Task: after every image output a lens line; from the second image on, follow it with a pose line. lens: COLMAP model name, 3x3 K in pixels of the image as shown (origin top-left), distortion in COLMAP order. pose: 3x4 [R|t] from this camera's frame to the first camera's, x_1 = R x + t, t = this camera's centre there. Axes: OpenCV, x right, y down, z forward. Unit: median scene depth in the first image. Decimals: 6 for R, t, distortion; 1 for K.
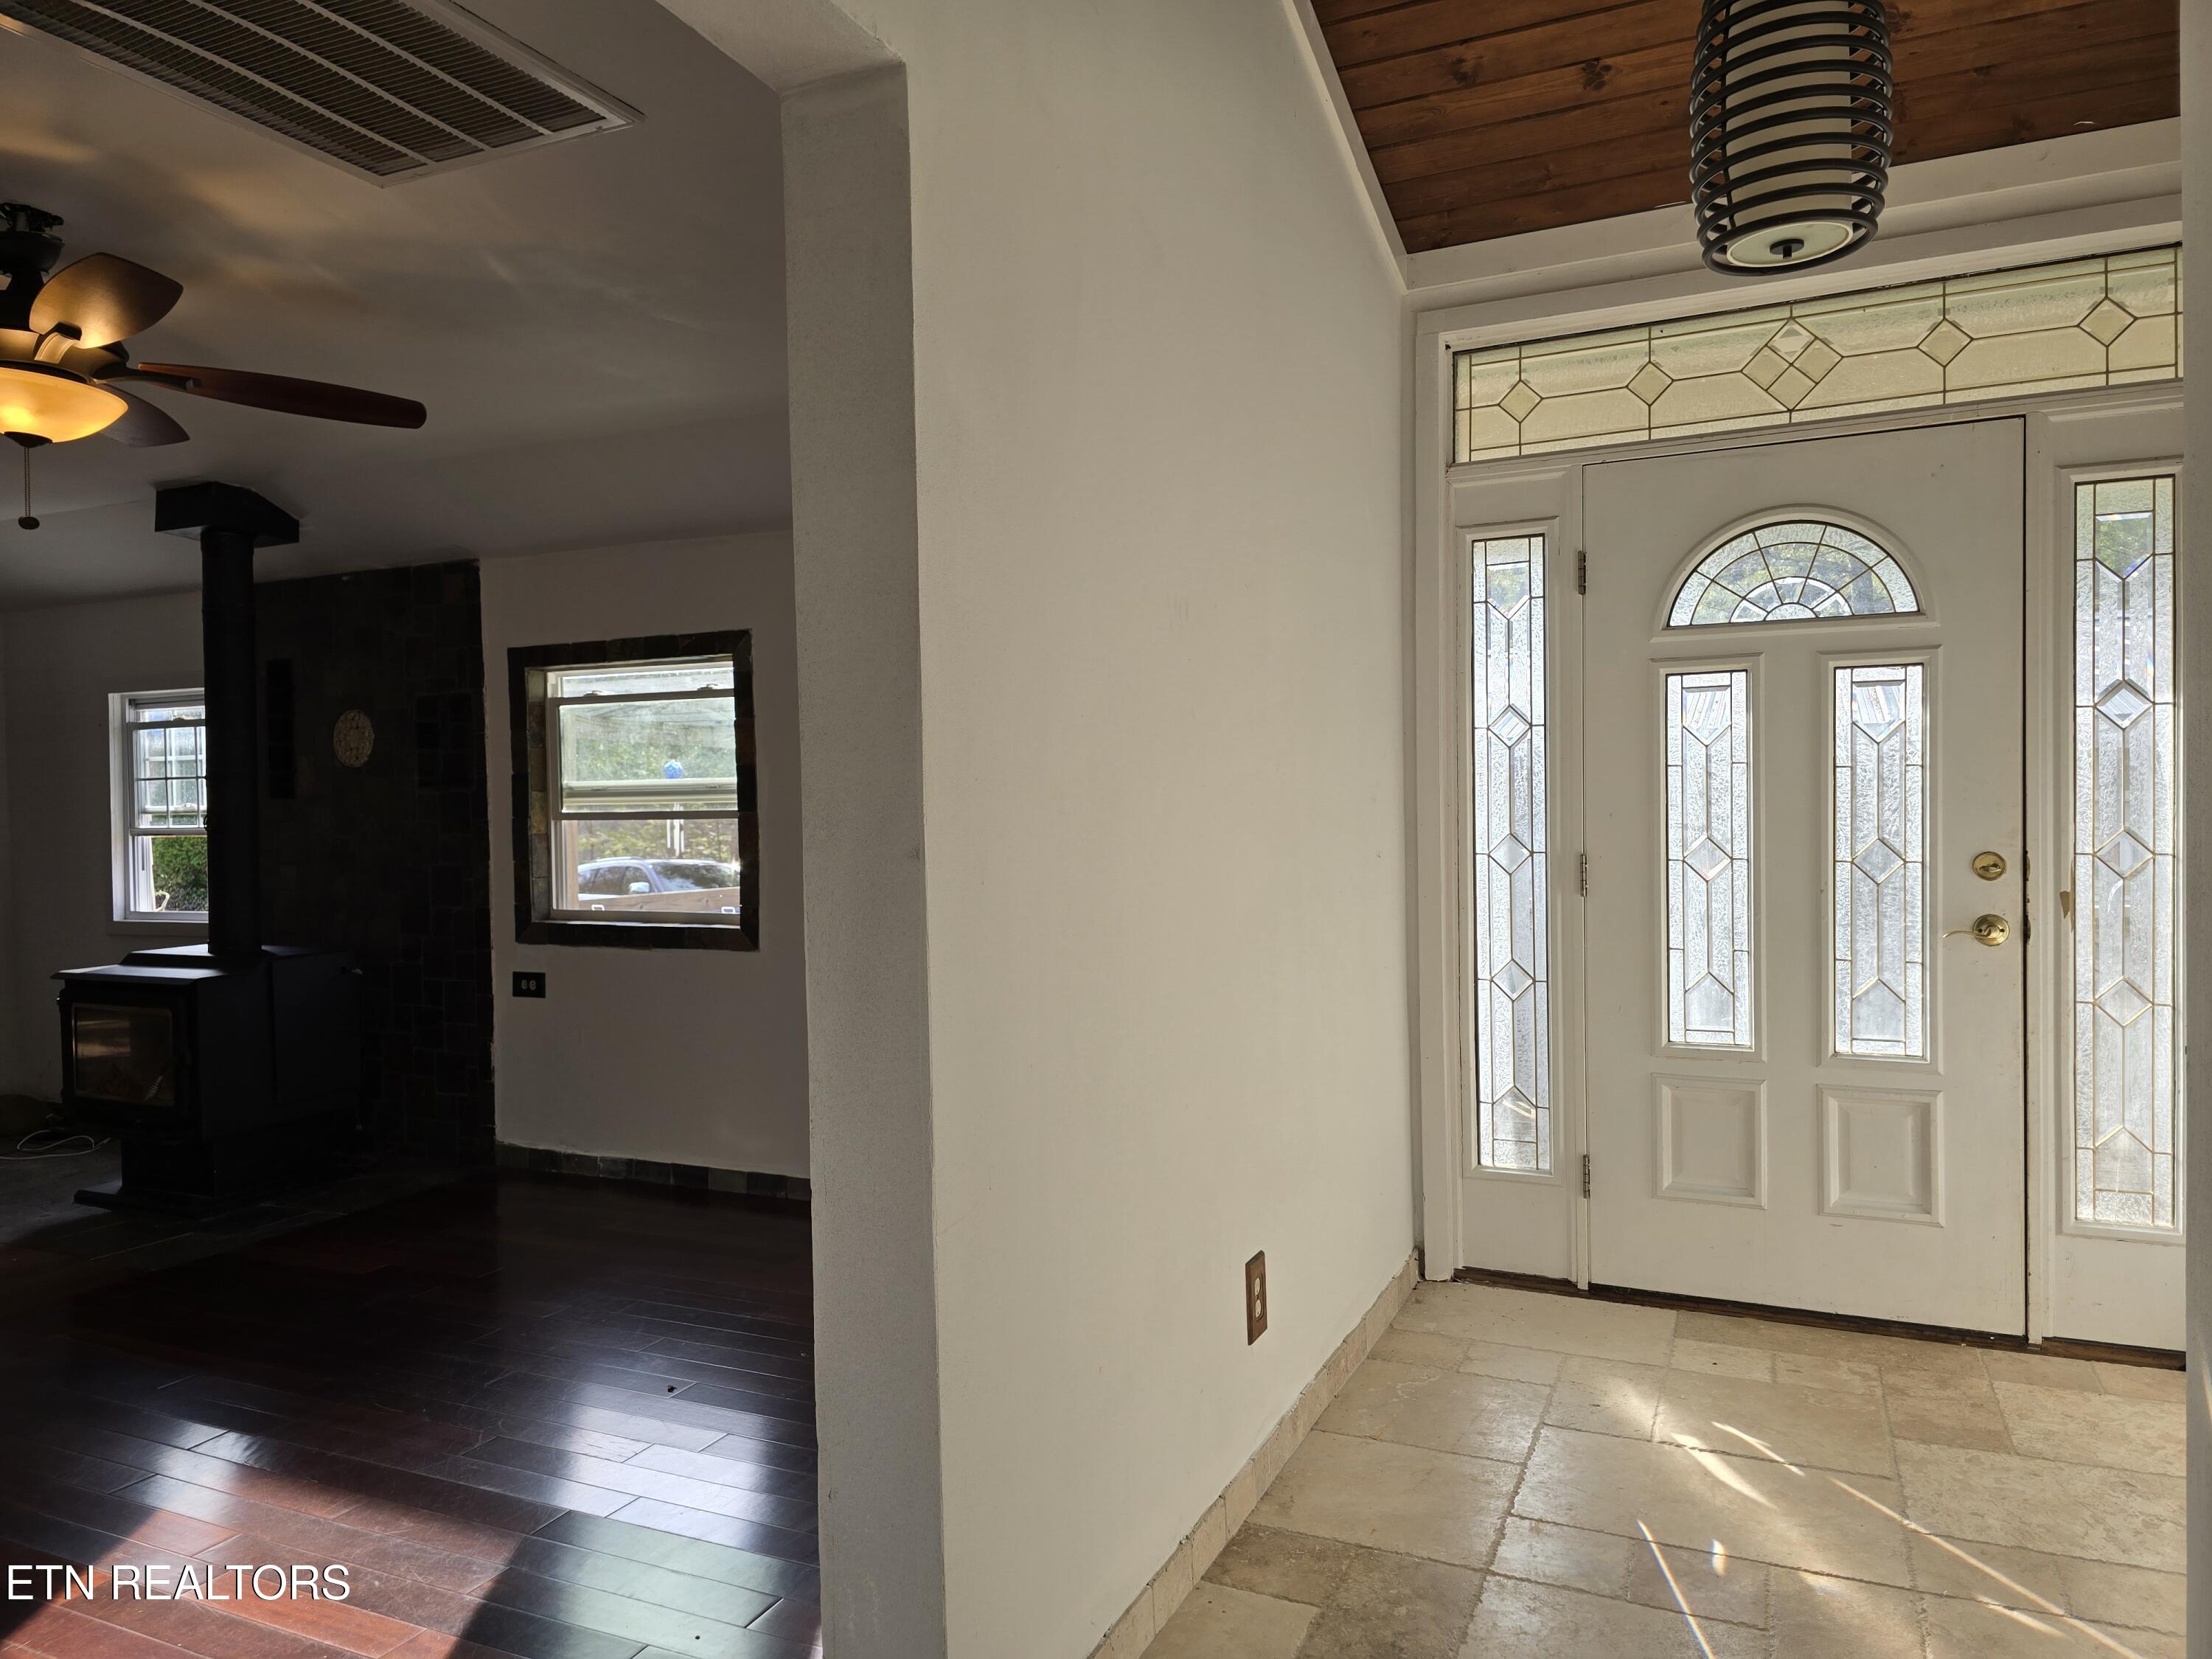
lens RADIAL K [[1472.8, 0, 1103.6], [0, 1472.8, 847.2], [0, 0, 1]] dist [0.054160, -0.049629]
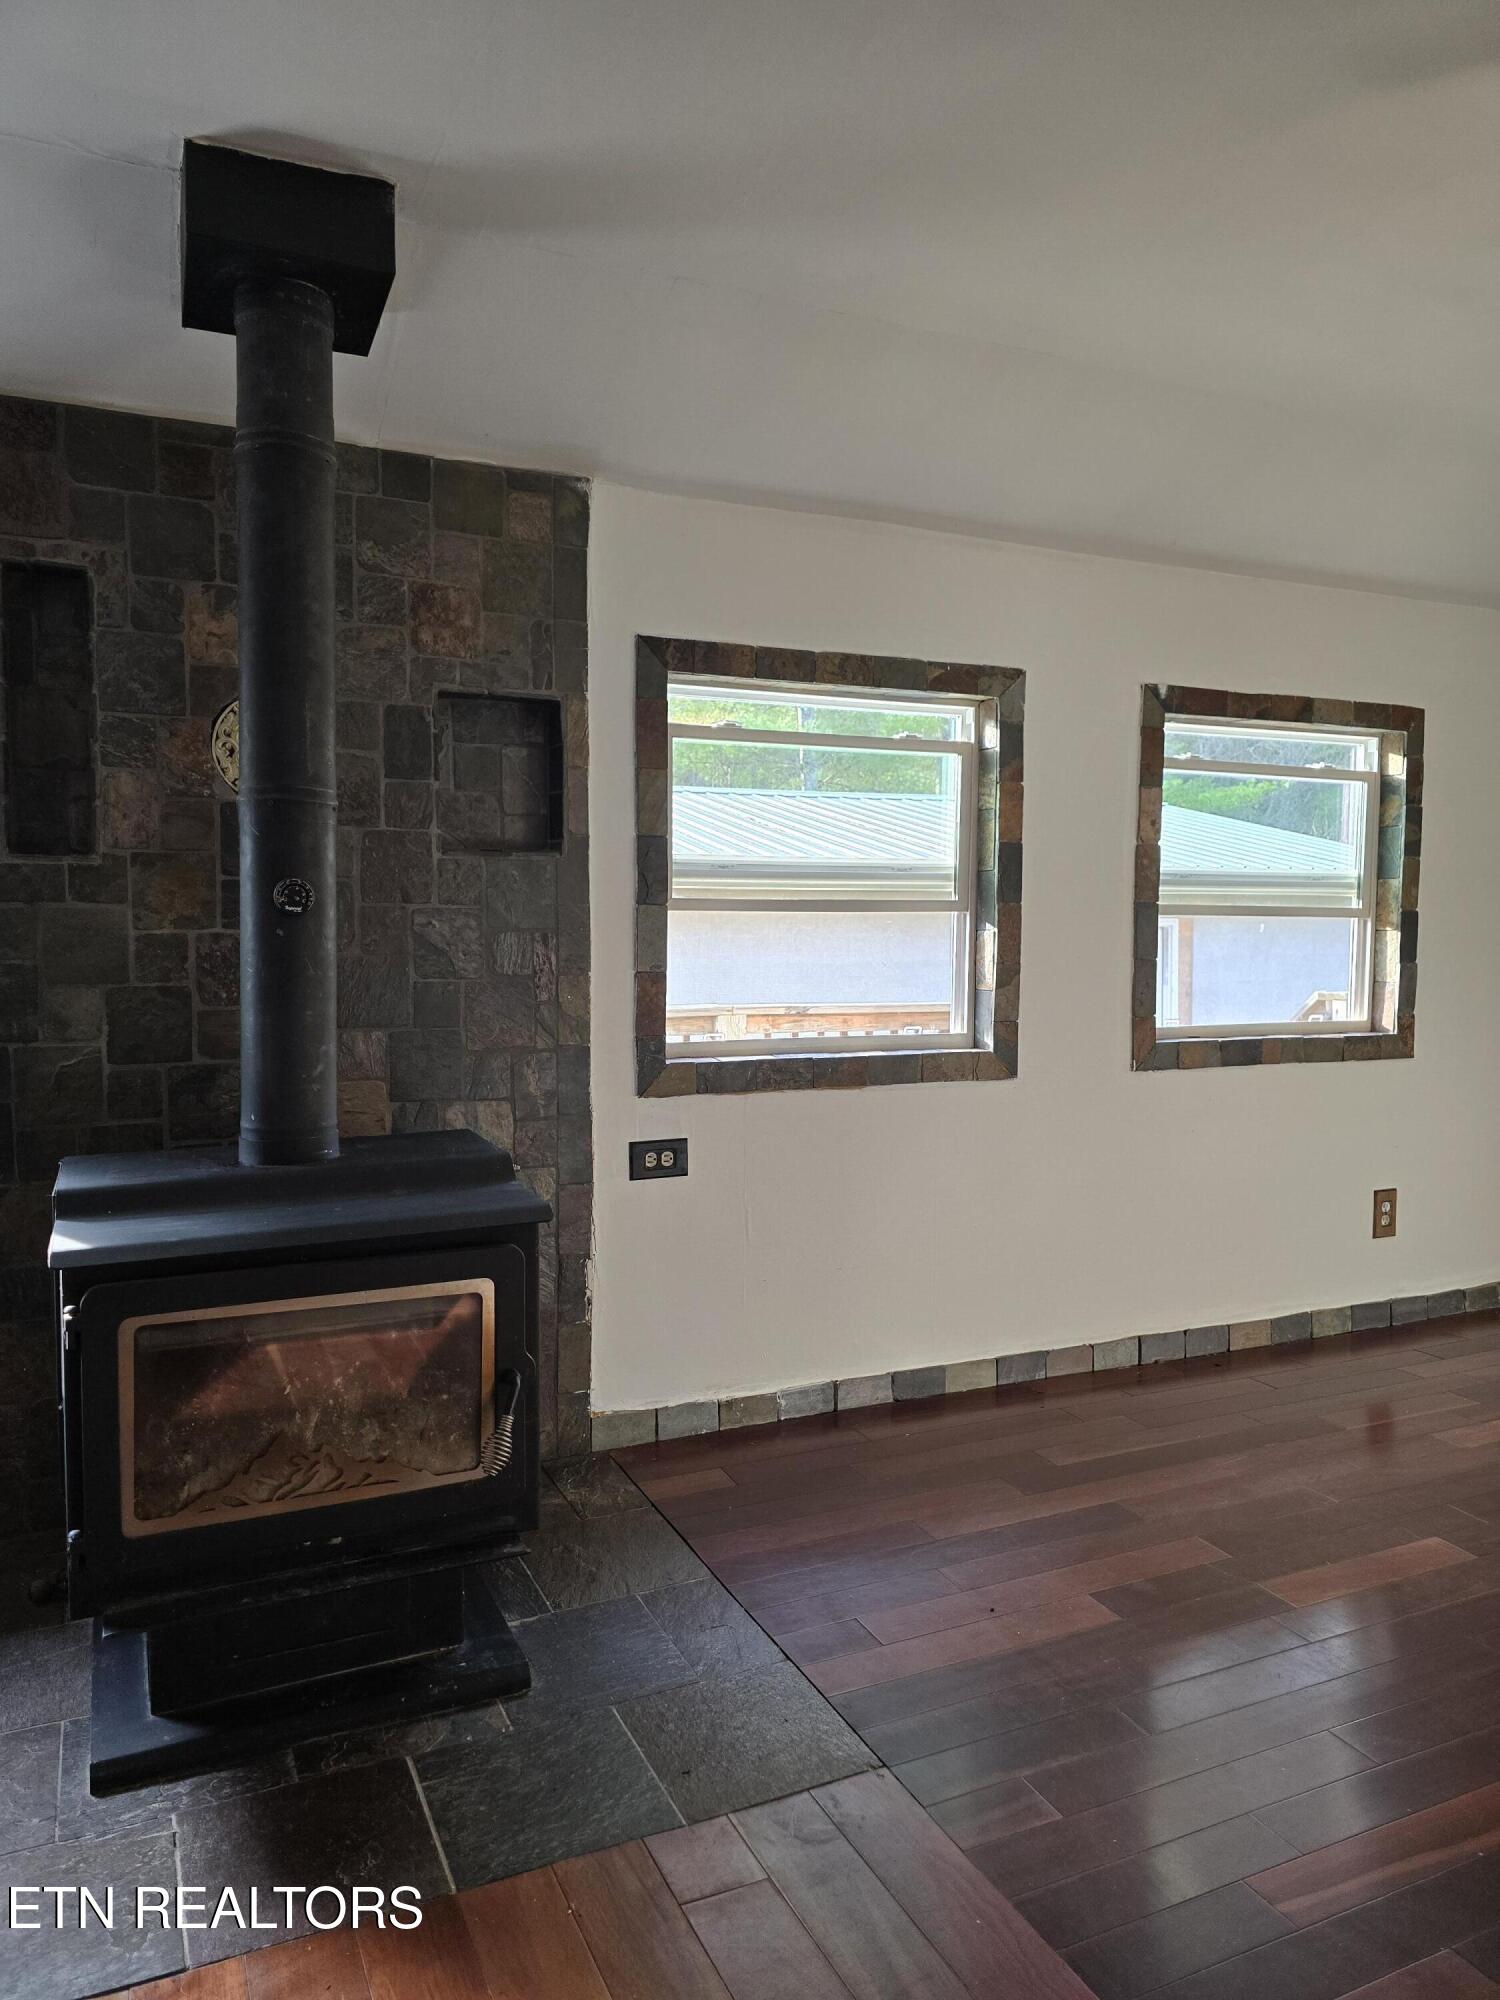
lens RADIAL K [[1331.7, 0, 750.0], [0, 1331.7, 1000.0], [0, 0, 1]] dist [0.054160, -0.049629]
pose [[0.653652, -0.018745, 0.756563, -0.805431], [0.010129, 0.999820, 0.016021, 0.013812], [-0.756727, -0.002809, 0.653725, 0.588250]]
